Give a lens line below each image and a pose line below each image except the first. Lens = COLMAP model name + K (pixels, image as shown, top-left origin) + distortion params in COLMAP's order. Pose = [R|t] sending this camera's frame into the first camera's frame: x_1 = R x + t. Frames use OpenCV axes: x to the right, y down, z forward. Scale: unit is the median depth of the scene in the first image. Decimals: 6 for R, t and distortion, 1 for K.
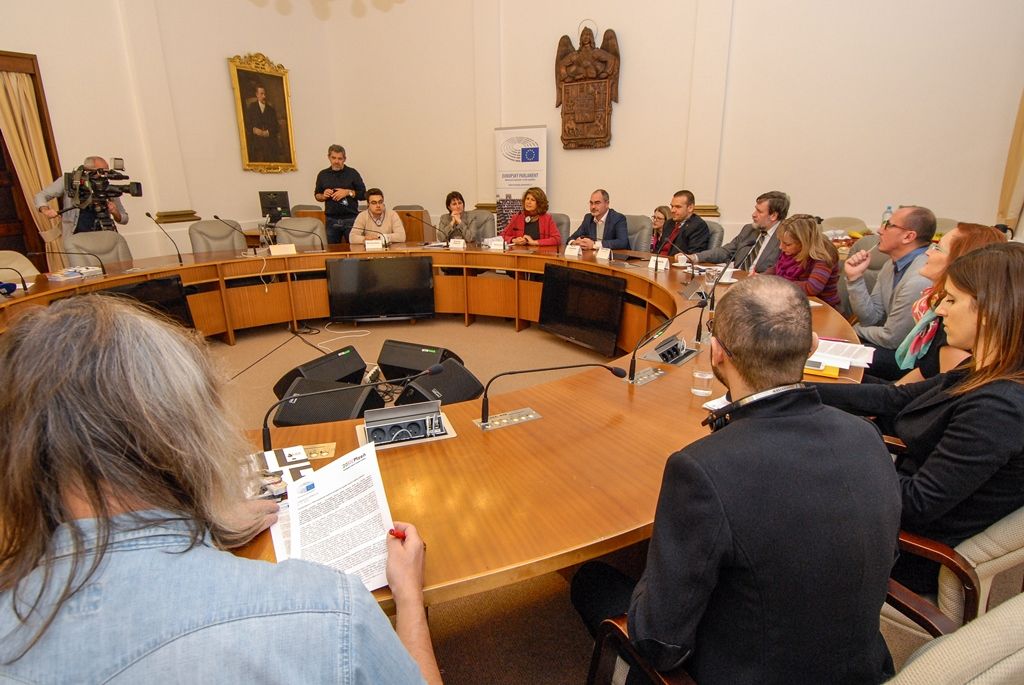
lens RADIAL K [[555.9, 0, 512.0], [0, 555.9, 342.5], [0, 0, 1]] dist [0.000772, -0.000976]
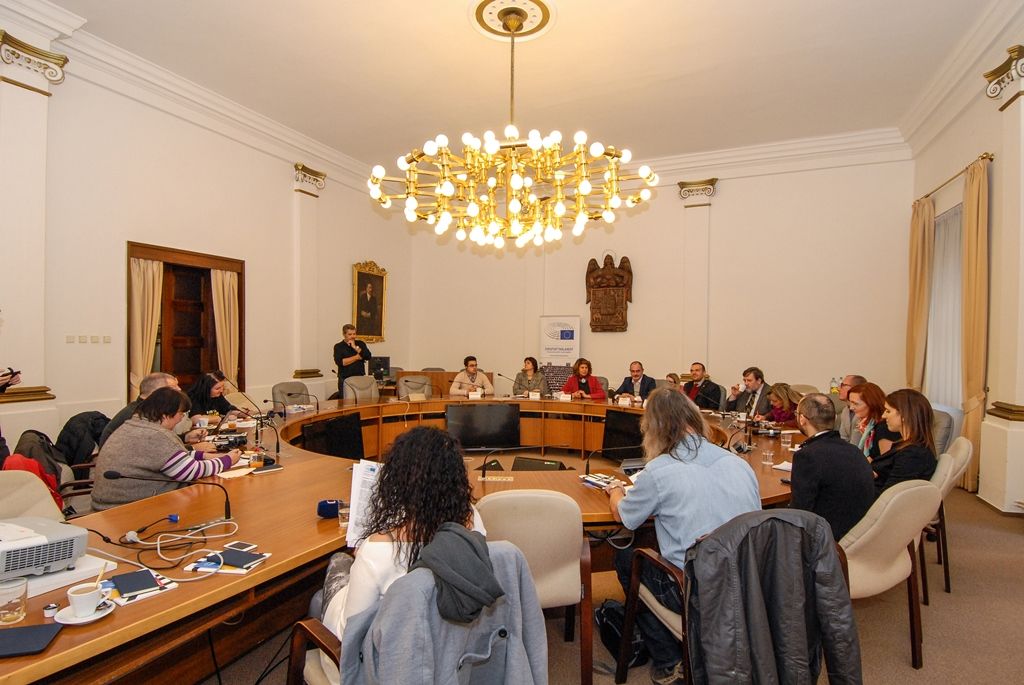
lens RADIAL K [[503.4, 0, 512.0], [0, 503.4, 342.5], [0, 0, 1]] dist [0.003092, 0.000093]
pose [[0.999185, 0.023431, 0.032875, -0.162153], [-0.012826, 0.956388, -0.291819, 0.053223], [-0.038279, 0.291160, 0.955908, -0.208157]]
